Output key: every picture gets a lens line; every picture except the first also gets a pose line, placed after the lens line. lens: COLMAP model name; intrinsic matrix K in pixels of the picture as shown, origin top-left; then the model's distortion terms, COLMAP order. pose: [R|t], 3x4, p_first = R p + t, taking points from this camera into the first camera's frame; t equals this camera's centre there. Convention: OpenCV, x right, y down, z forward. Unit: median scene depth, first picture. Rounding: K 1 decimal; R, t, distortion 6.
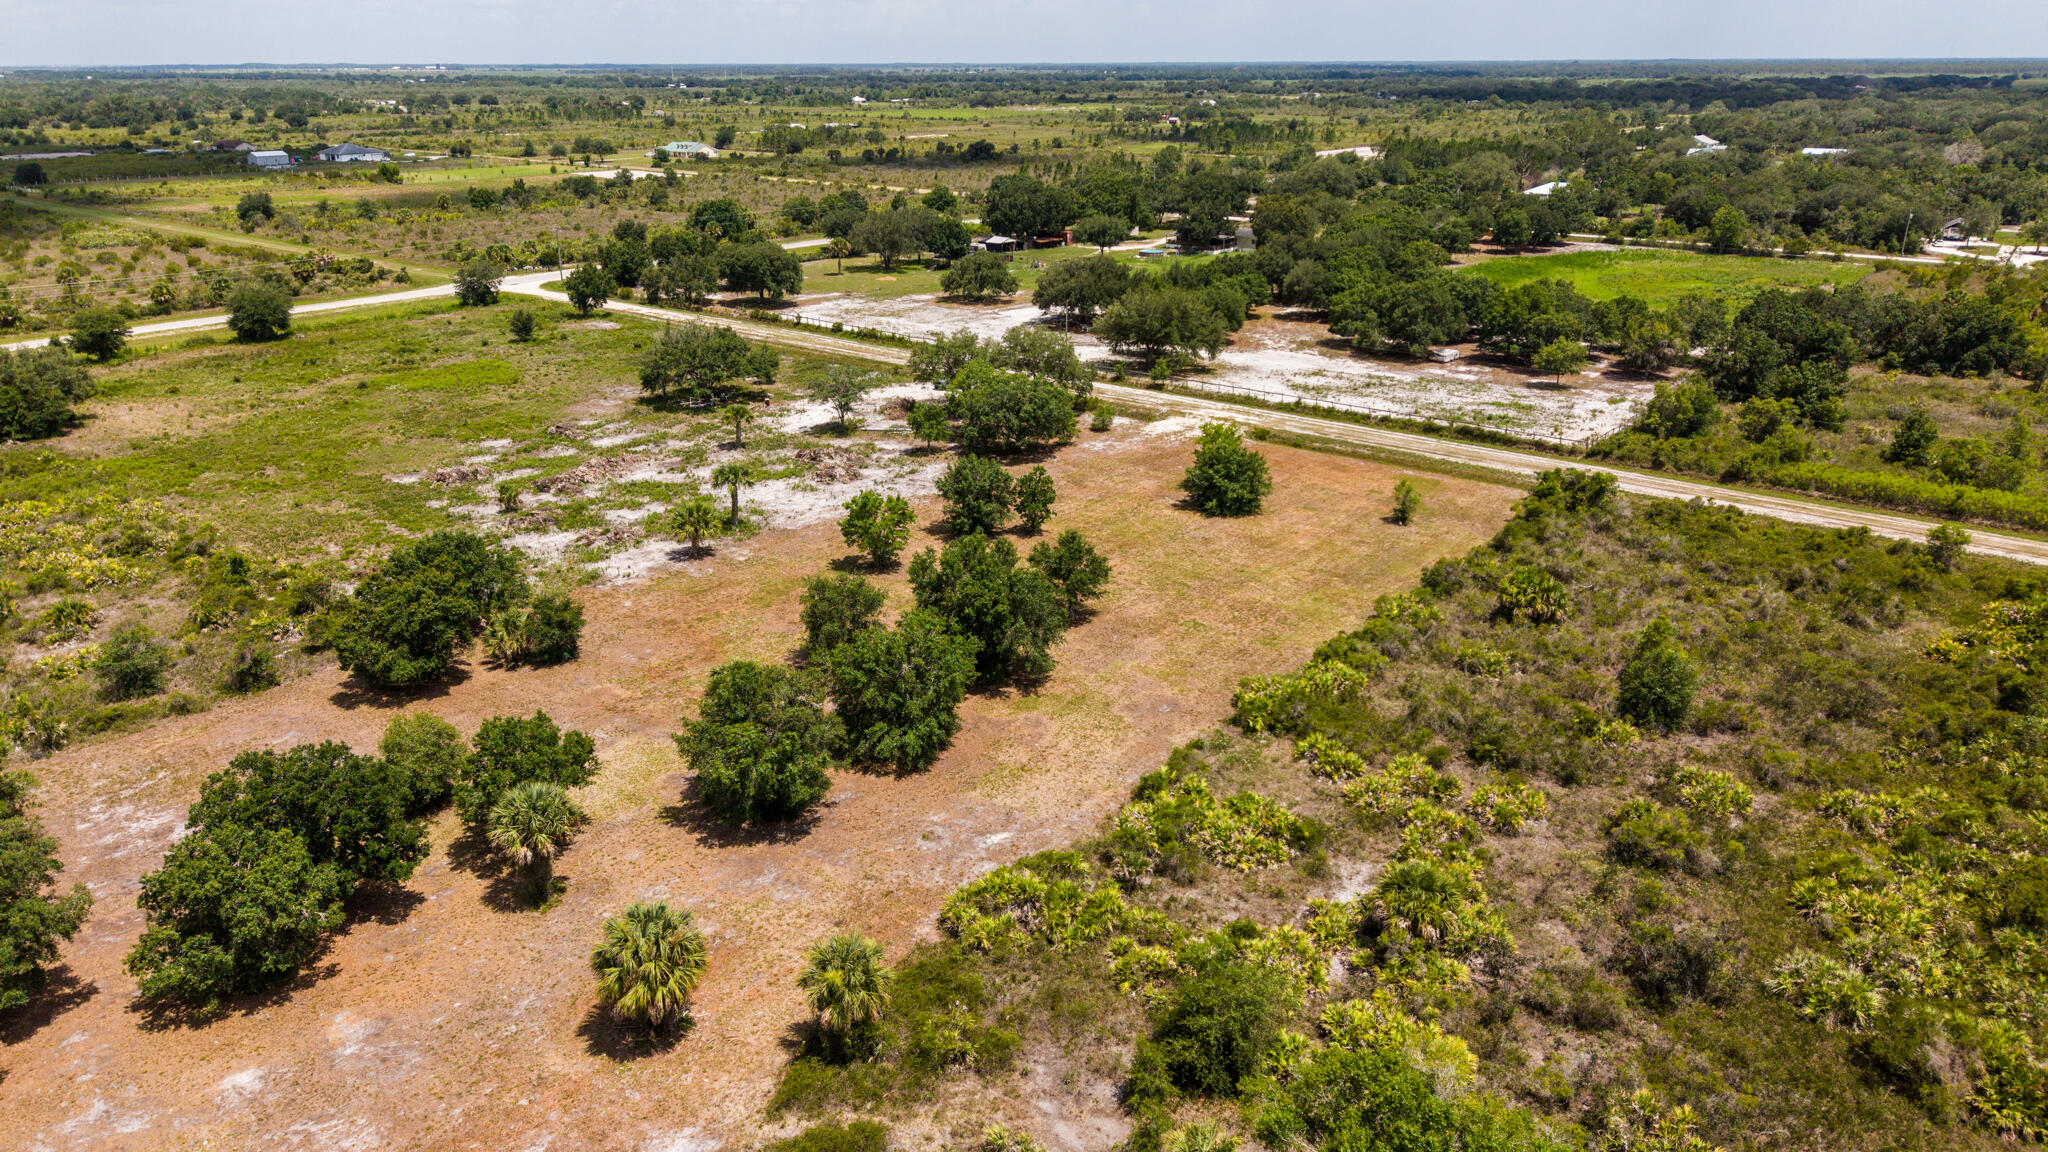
lens RADIAL K [[1248.8, 0, 1024.0], [0, 1248.8, 576.0], [0, 0, 1]] dist [0.005587, 0.001137]
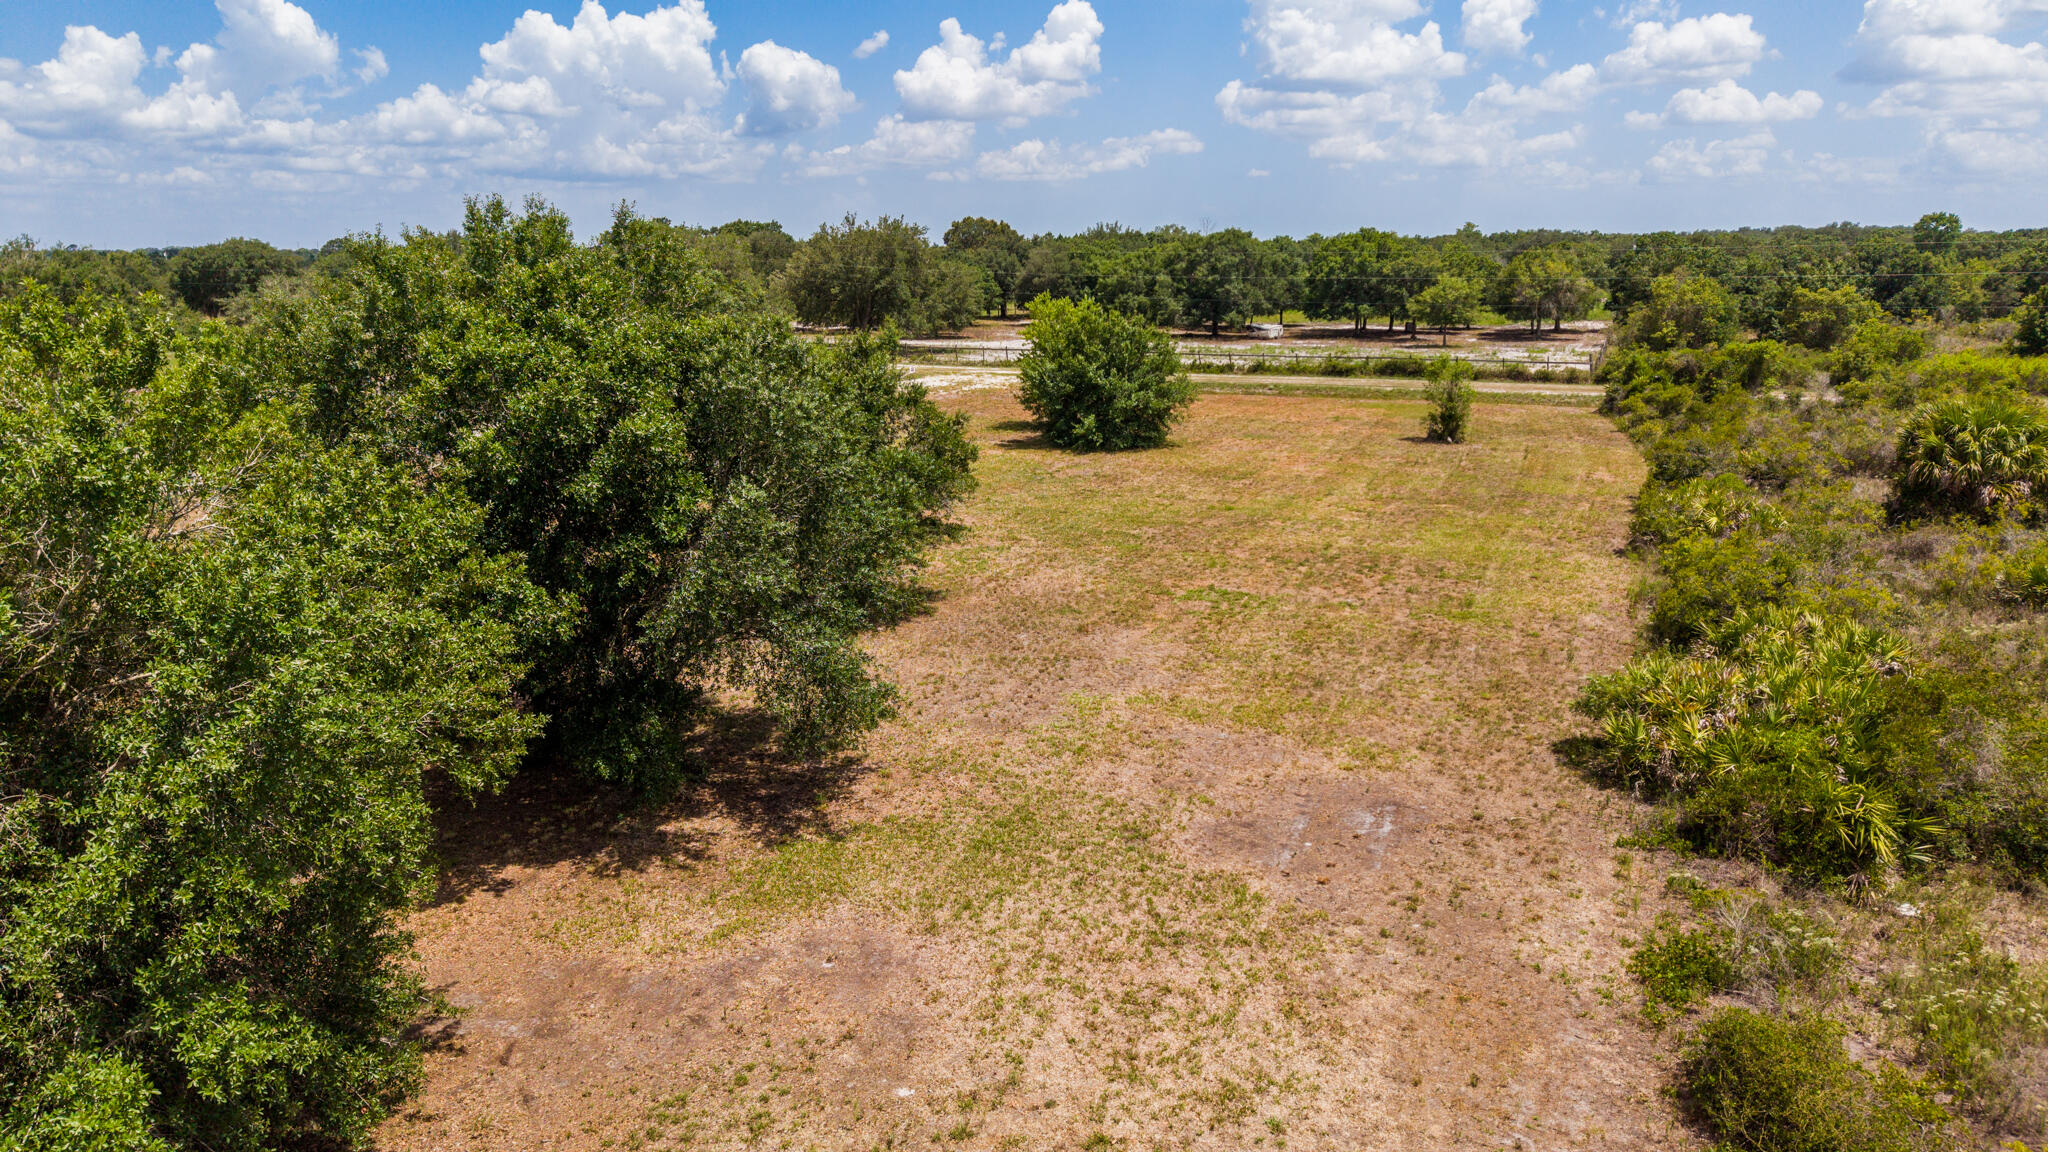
lens RADIAL K [[1248.8, 0, 1024.0], [0, 1248.8, 576.0], [0, 0, 1]] dist [0.005587, 0.001137]
pose [[0.958229, -0.053275, 0.280995, -0.012952], [0.090012, 0.988746, -0.119492, 0.058052], [-0.271467, 0.139794, 0.952241, 0.559487]]
